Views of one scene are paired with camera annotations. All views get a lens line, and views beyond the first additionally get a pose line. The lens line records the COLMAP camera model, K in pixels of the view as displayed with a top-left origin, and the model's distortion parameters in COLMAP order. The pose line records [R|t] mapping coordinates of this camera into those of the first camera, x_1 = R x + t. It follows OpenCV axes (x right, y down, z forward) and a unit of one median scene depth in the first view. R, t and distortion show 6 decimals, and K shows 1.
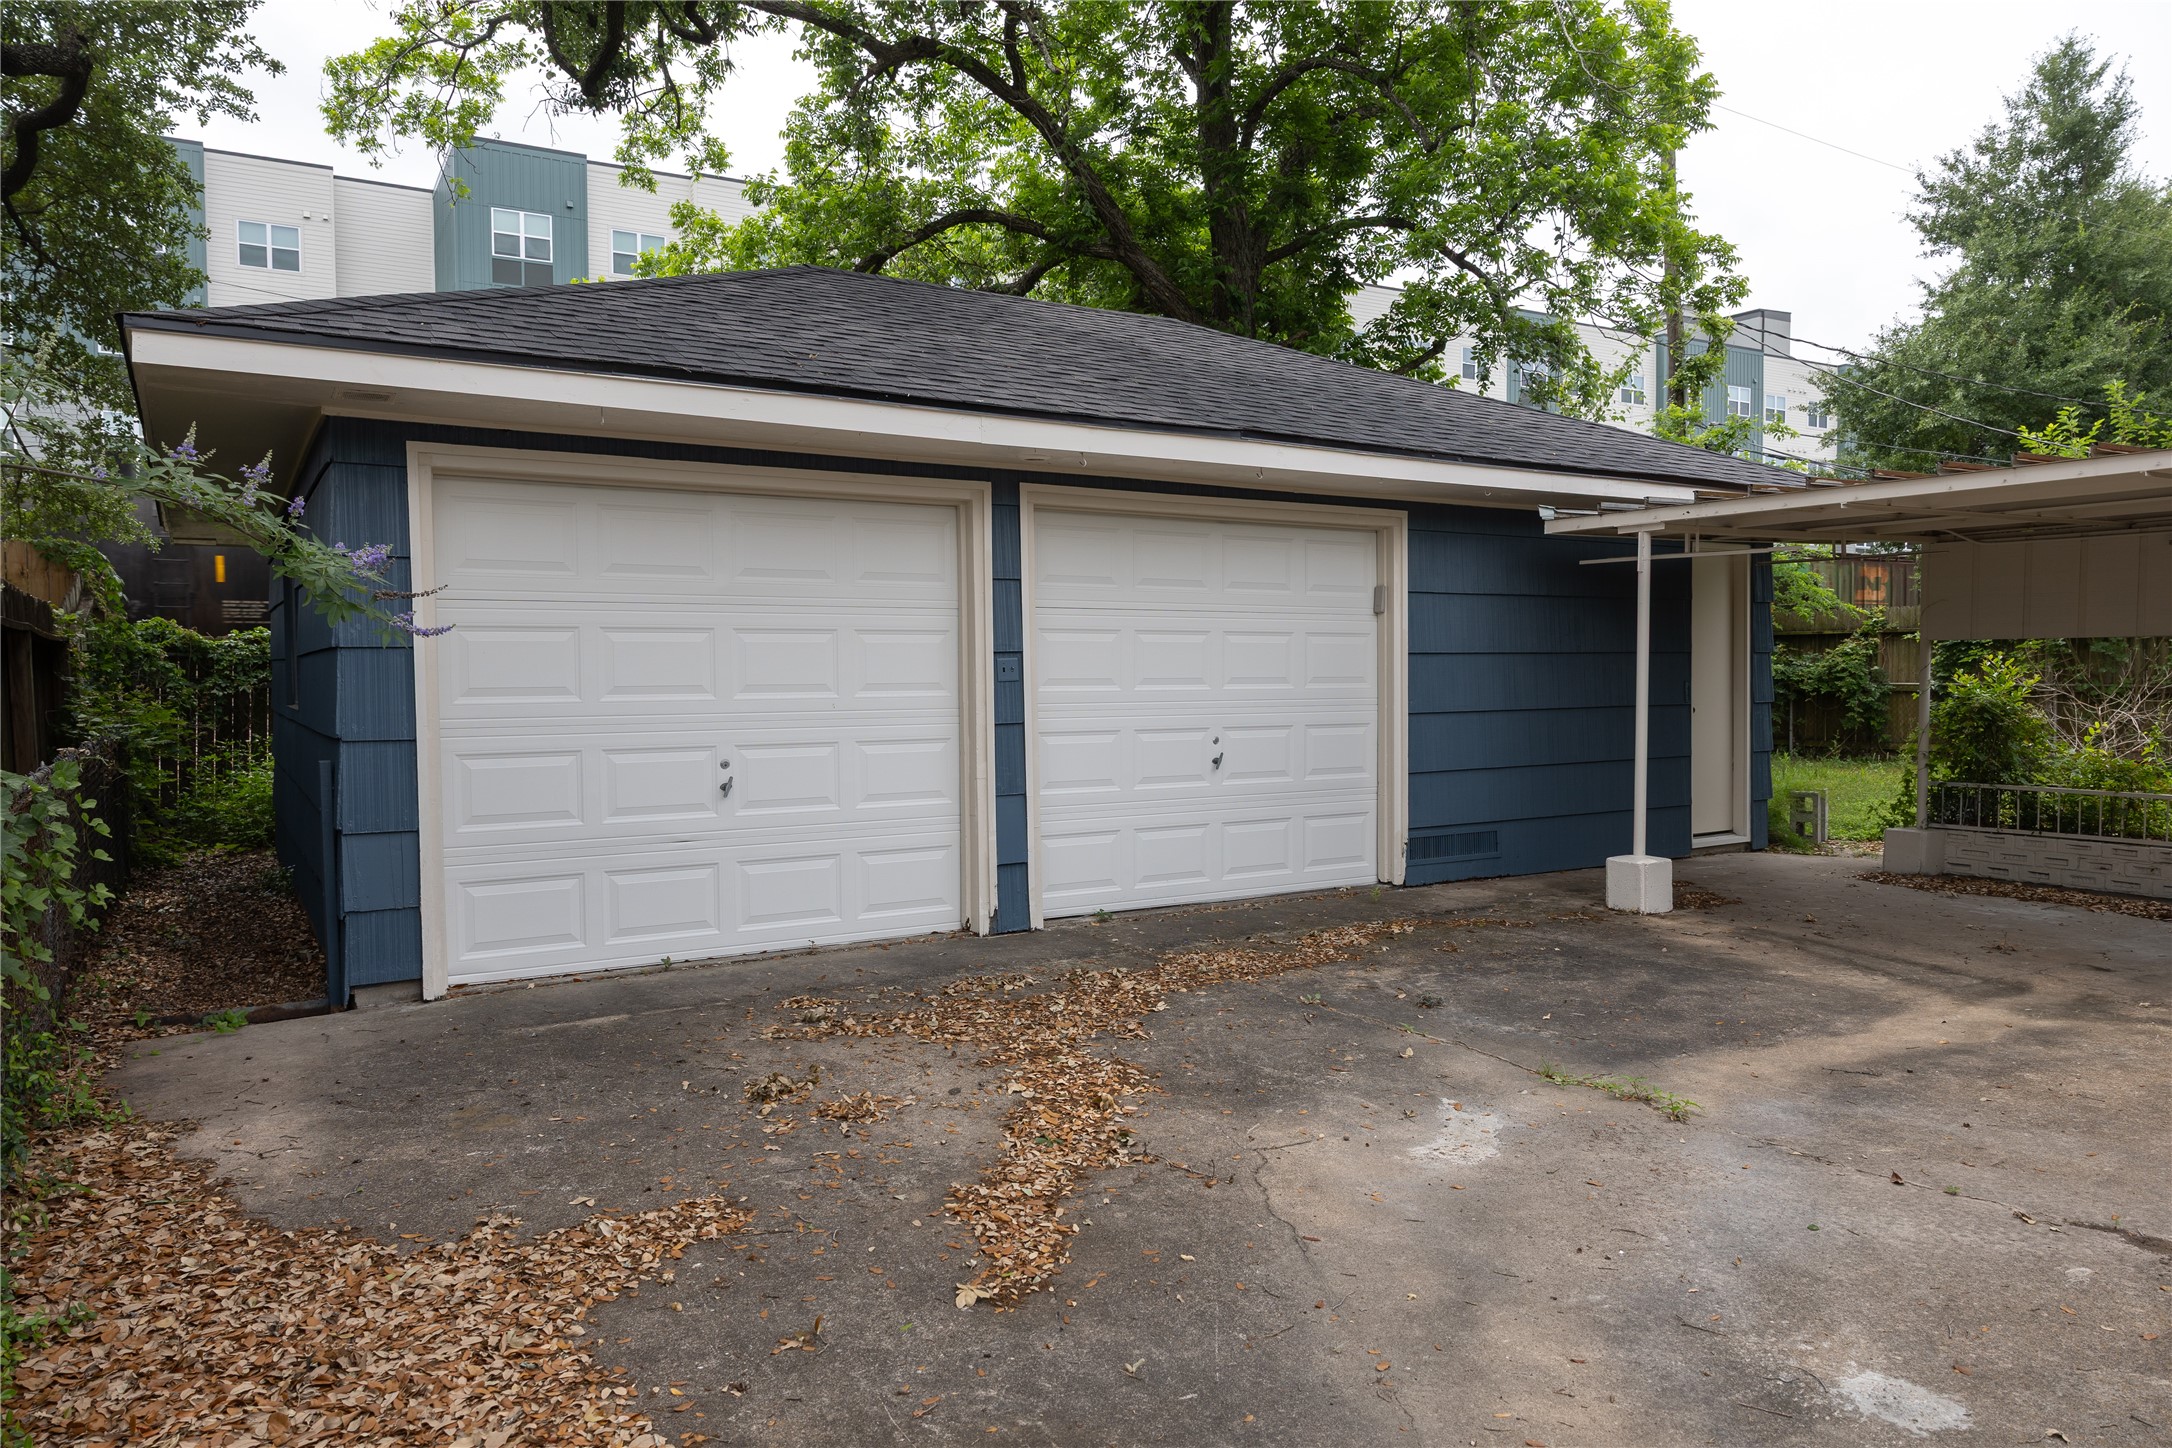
lens RADIAL K [[1443.4, 0, 1091.1], [0, 1443.4, 722.9], [0, 0, 1]] dist [-0.001248, 0.004560]
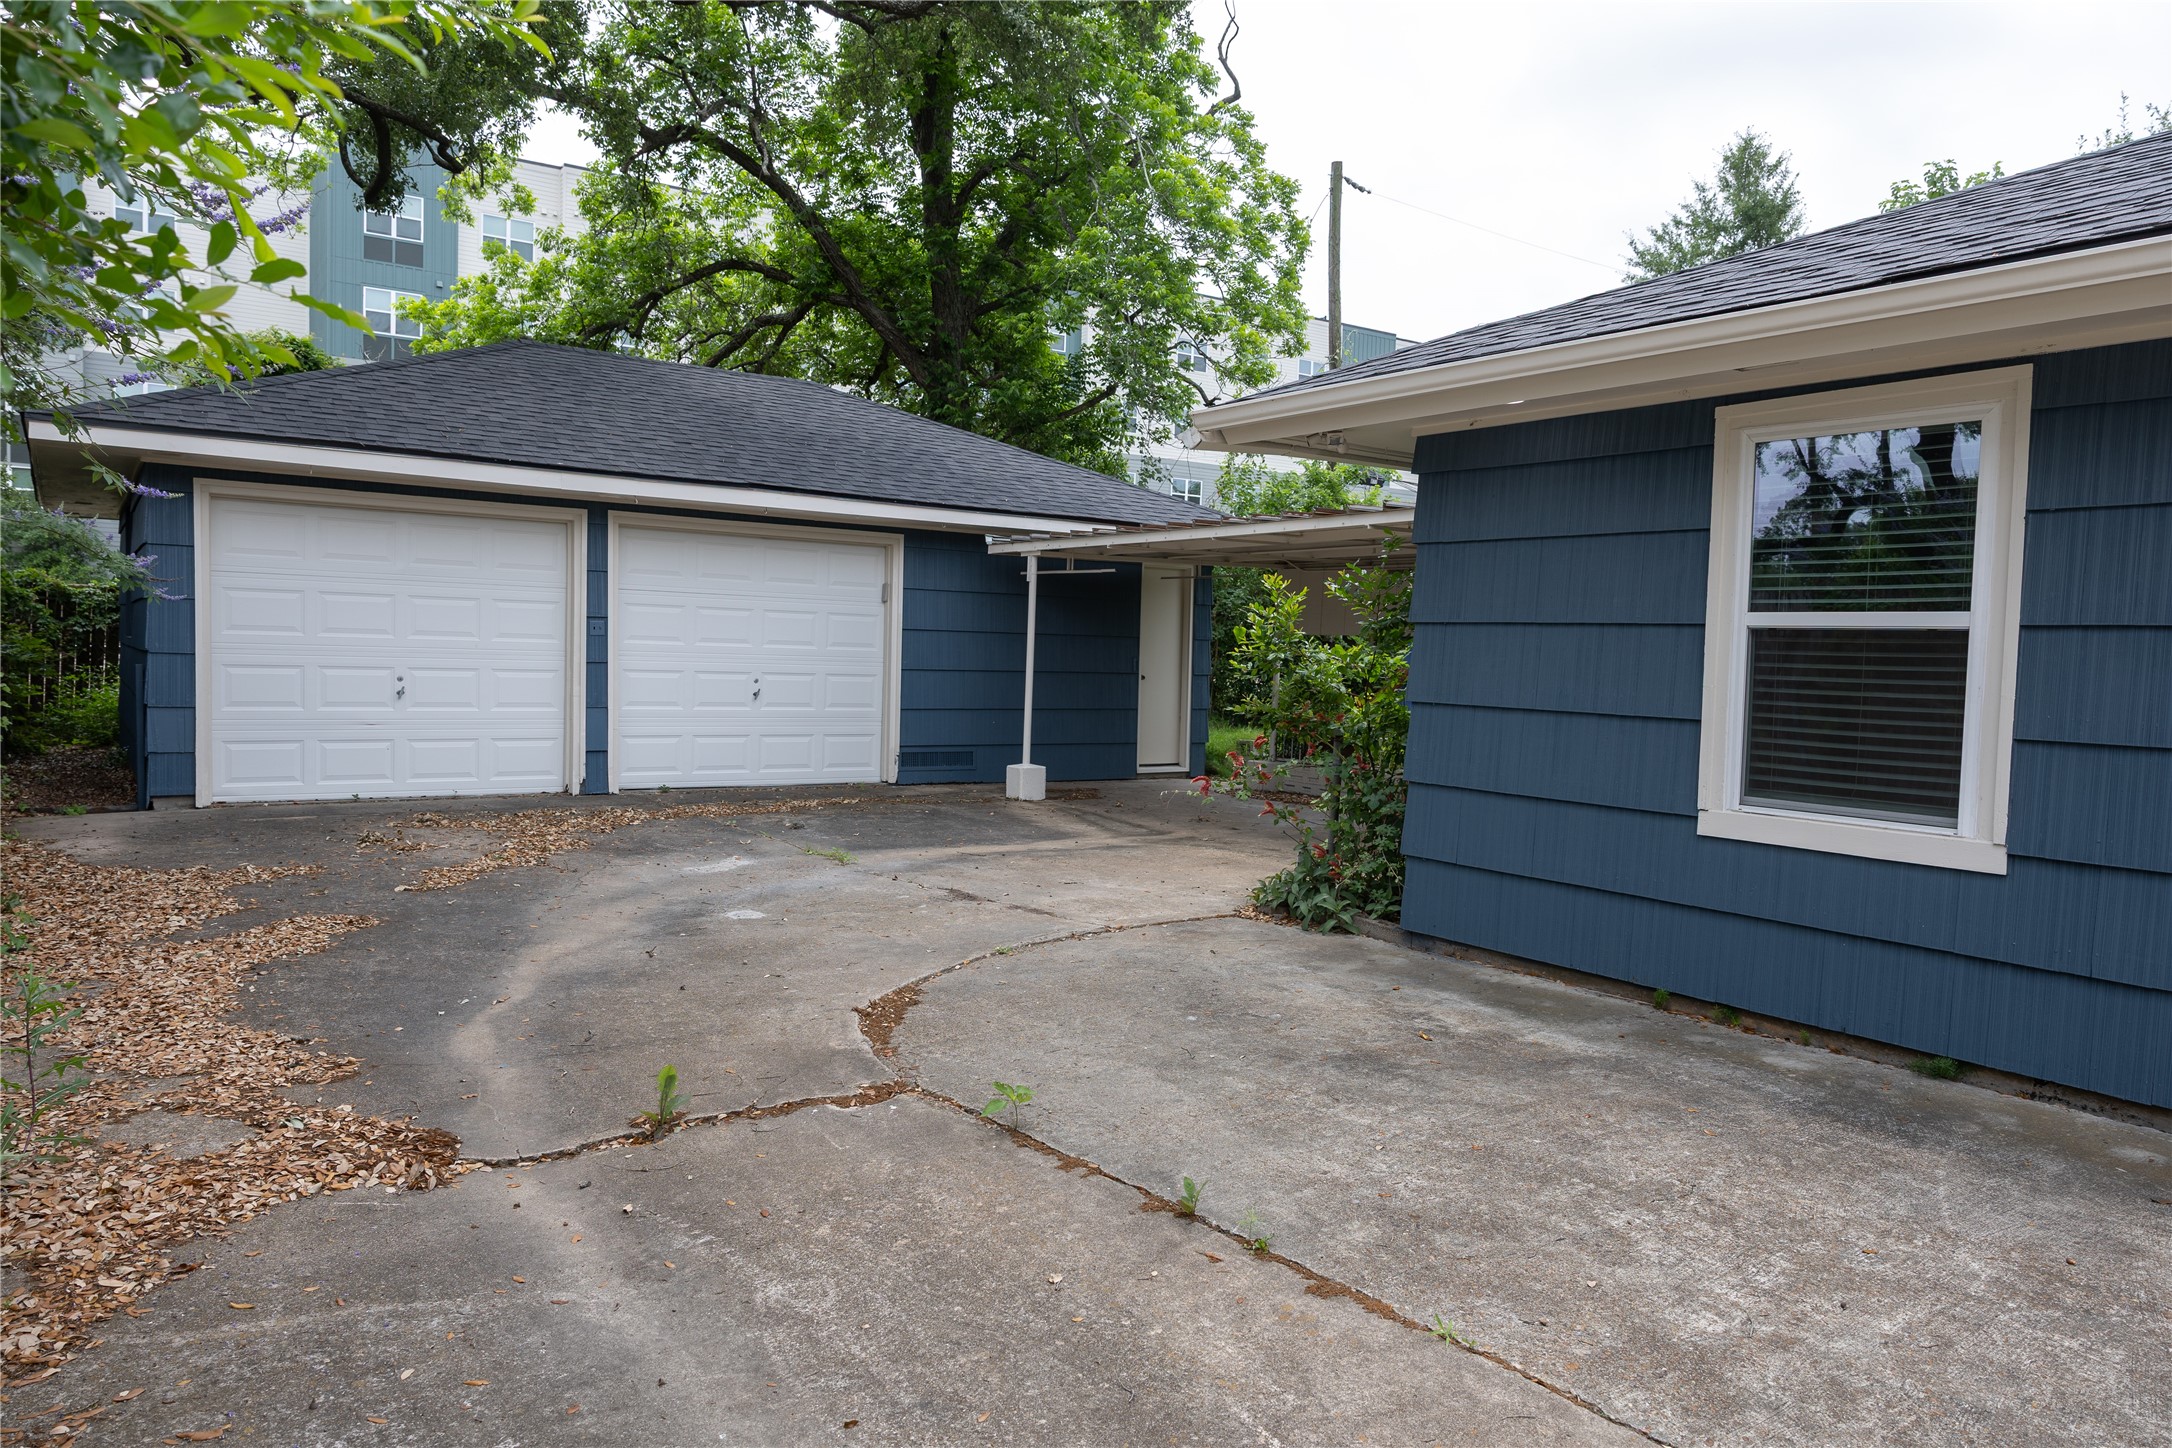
lens RADIAL K [[1443.4, 0, 1091.1], [0, 1443.4, 722.9], [0, 0, 1]] dist [-0.001248, 0.004560]
pose [[0.997312, 0.033467, 0.065182, 0.318259], [-0.034299, 0.999343, 0.011686, 0.024918], [-0.064748, -0.013891, 0.997805, -0.511132]]
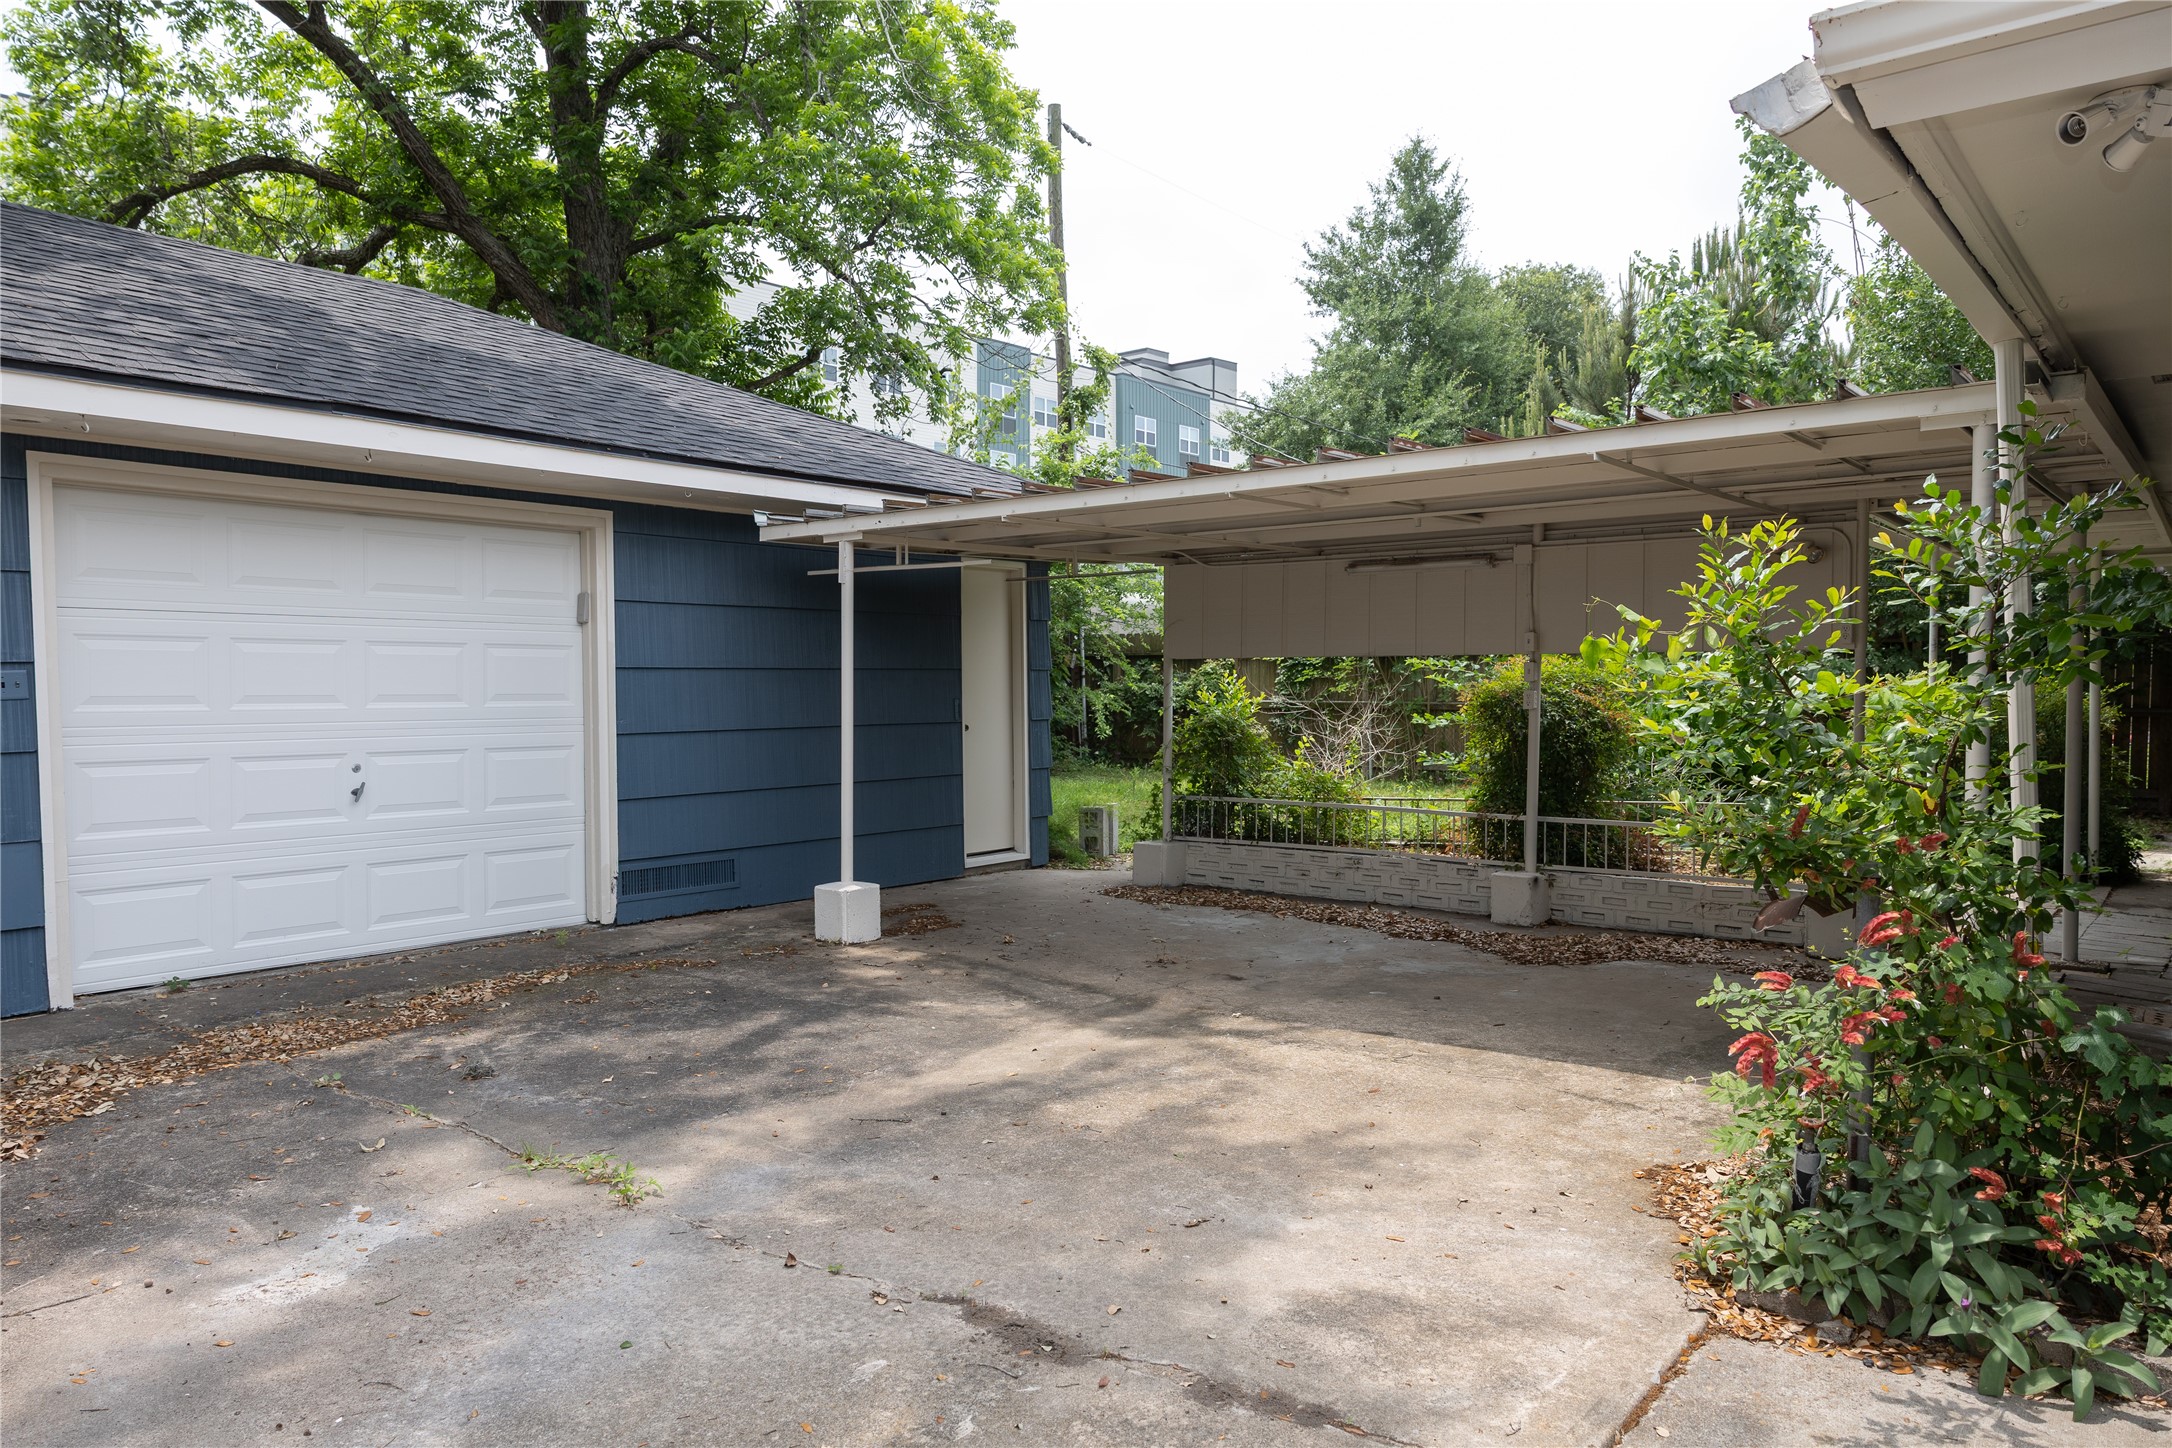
lens RADIAL K [[1443.4, 0, 1091.1], [0, 1443.4, 722.9], [0, 0, 1]] dist [-0.001248, 0.004560]
pose [[0.944497, -0.006254, 0.328459, 0.201934], [0.010388, 0.999887, -0.010830, -0.000795], [-0.328354, 0.013641, 0.944456, 0.045671]]
